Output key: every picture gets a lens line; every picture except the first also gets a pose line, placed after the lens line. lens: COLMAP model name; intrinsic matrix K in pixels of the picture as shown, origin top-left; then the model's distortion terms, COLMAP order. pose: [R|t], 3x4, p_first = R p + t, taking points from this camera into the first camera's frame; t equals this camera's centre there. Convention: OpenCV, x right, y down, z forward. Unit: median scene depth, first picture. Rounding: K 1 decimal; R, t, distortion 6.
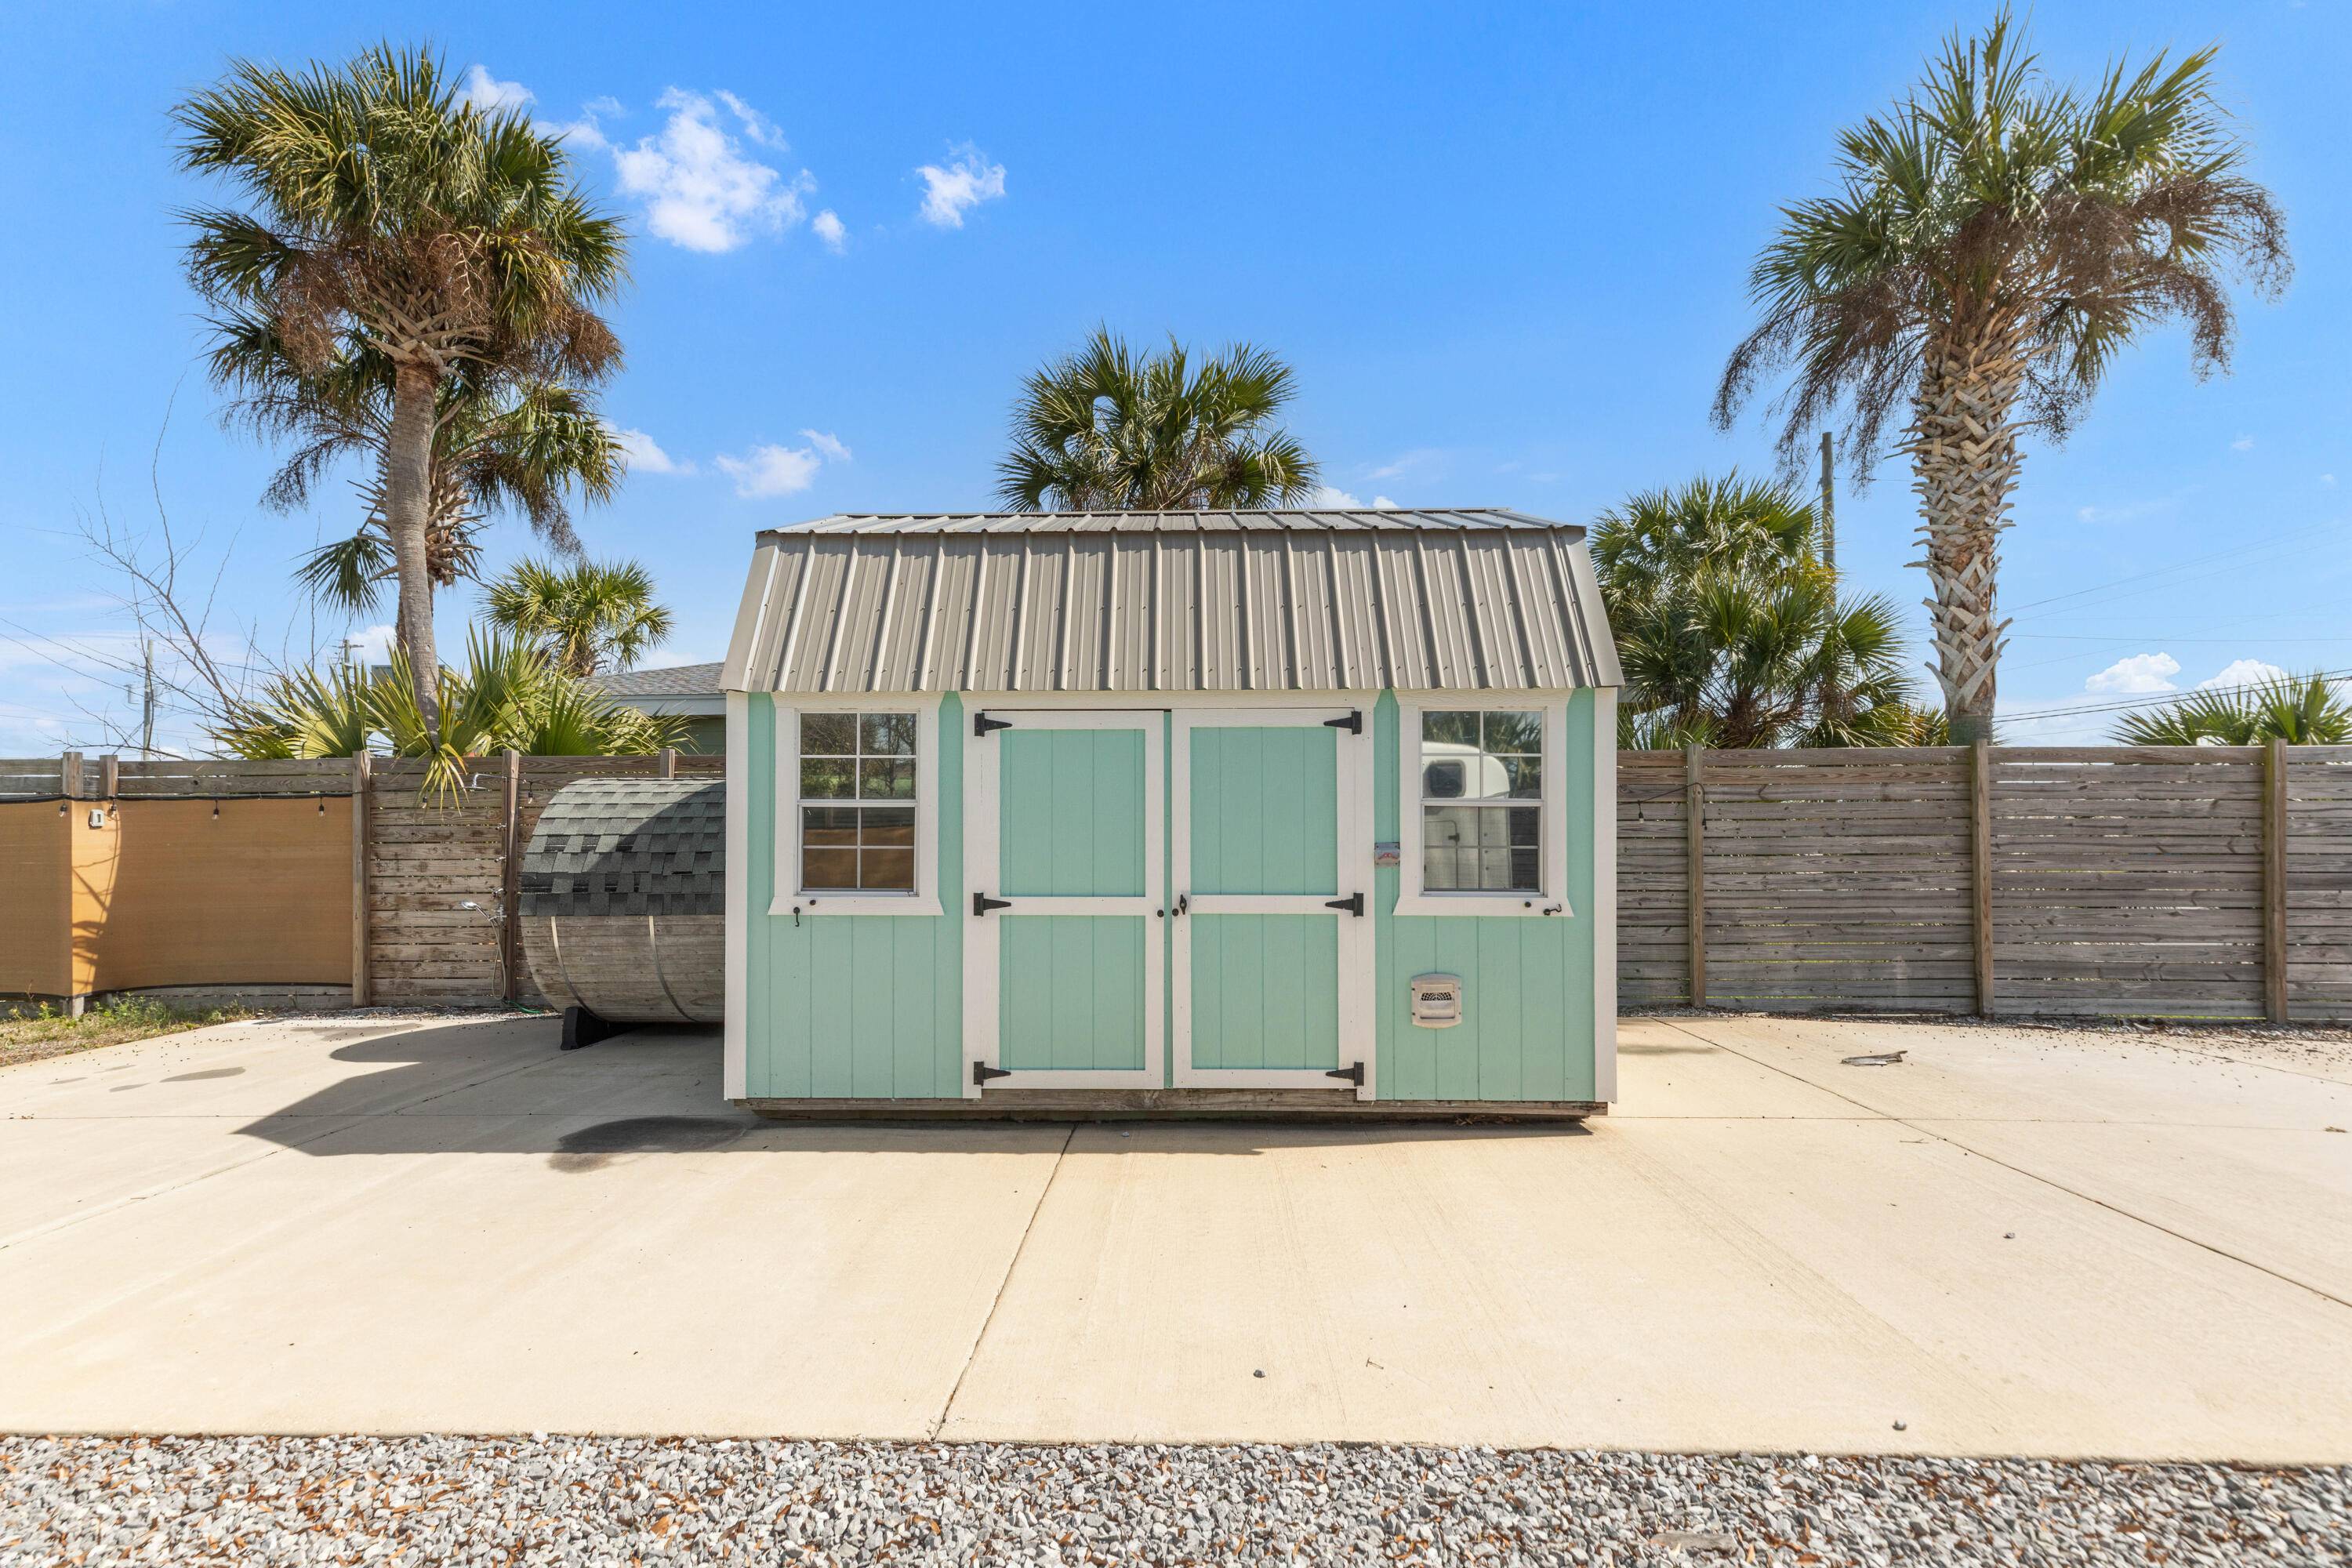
lens RADIAL K [[1067.1, 0, 1176.2], [0, 1067.1, 839.7], [0, 0, 1]] dist [-0.002881, -0.000390]
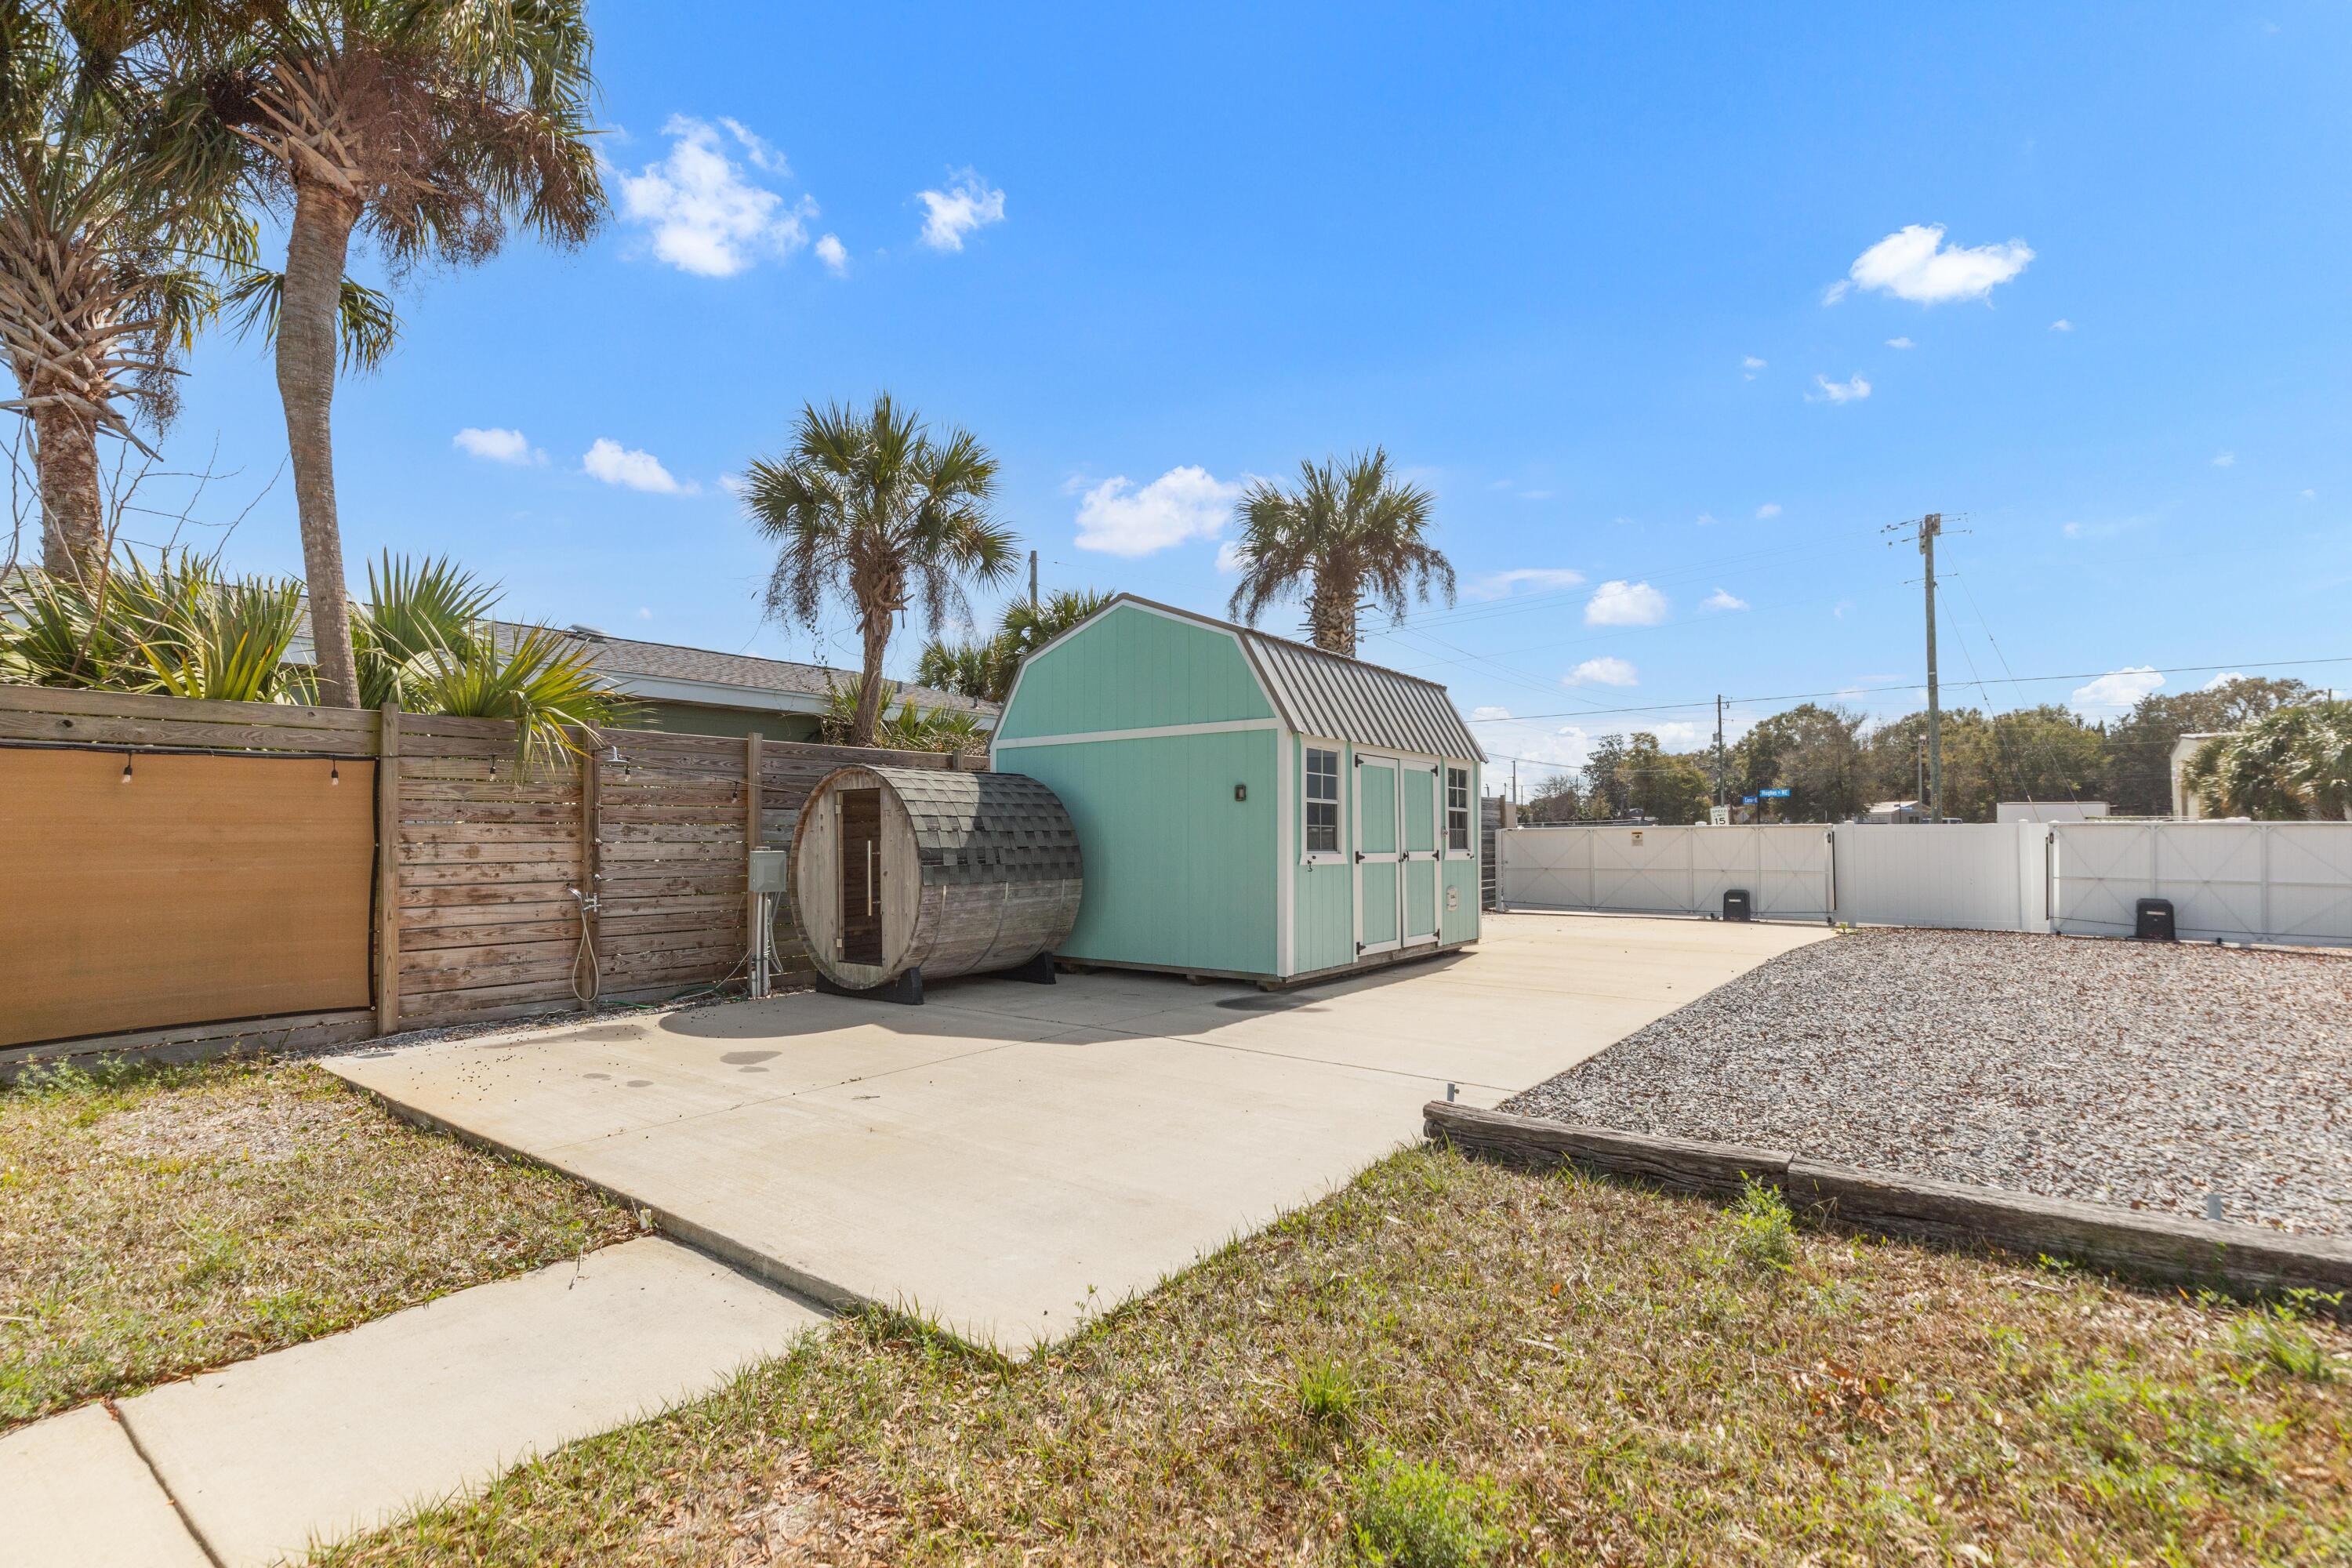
lens RADIAL K [[1093.0, 0, 1129.0], [0, 1093.0, 811.1], [0, 0, 1]] dist [-0.001857, -0.000200]
pose [[0.600777, 0.024763, 0.799033, -1.317447], [0.002257, 0.999464, -0.032671, 0.027970], [-0.799414, 0.021431, 0.600399, 0.114932]]
